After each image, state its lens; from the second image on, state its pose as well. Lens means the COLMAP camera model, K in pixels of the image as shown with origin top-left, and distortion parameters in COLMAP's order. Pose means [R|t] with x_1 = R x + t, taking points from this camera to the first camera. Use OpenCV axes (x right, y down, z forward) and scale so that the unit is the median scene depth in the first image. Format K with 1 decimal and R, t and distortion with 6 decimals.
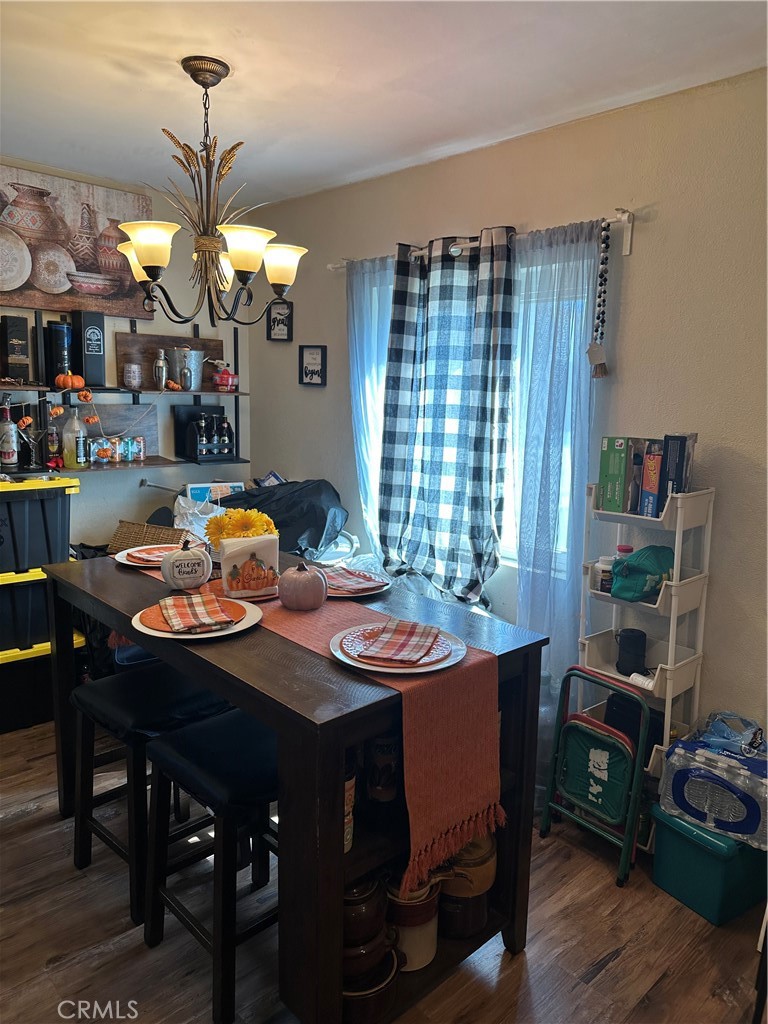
lens RADIAL K [[727.6, 0, 384.0], [0, 727.6, 512.0], [0, 0, 1]] dist [0.096019, -0.000653]
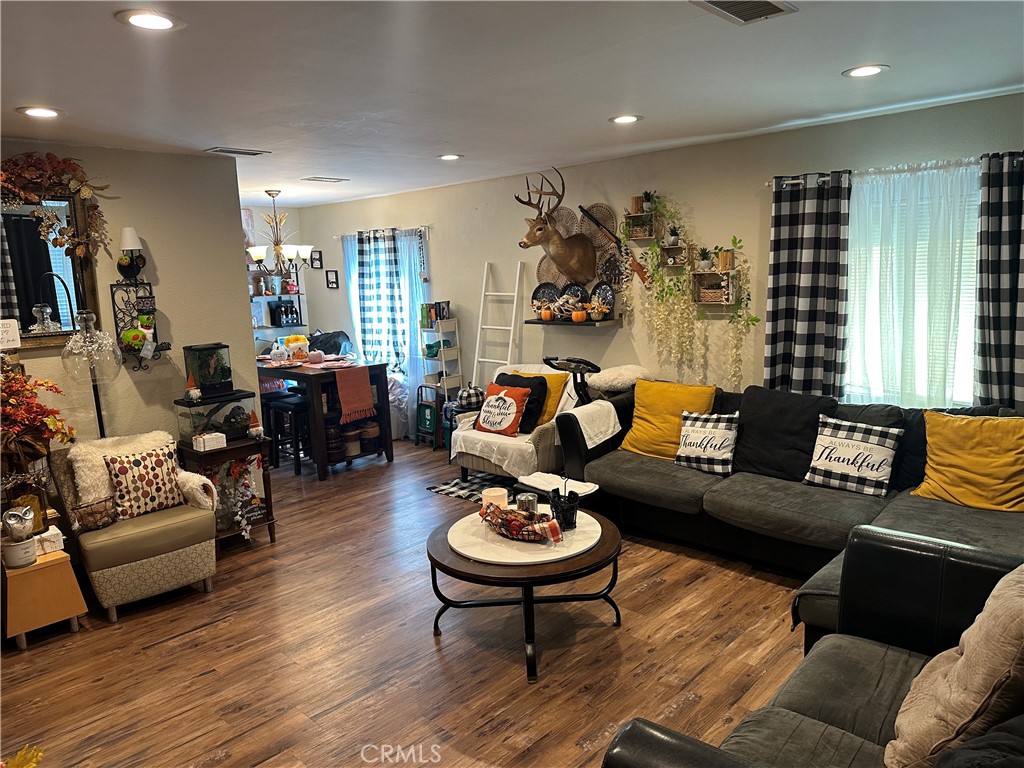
lens RADIAL K [[708.8, 0, 545.0], [0, 708.8, 384.5], [0, 0, 1]] dist [0.005963, -0.001483]
pose [[0.993000, -0.077462, 0.089171, 0.346639], [0.077475, 0.996989, 0.003322, 0.168519], [-0.089160, 0.003610, 0.996011, -1.265390]]
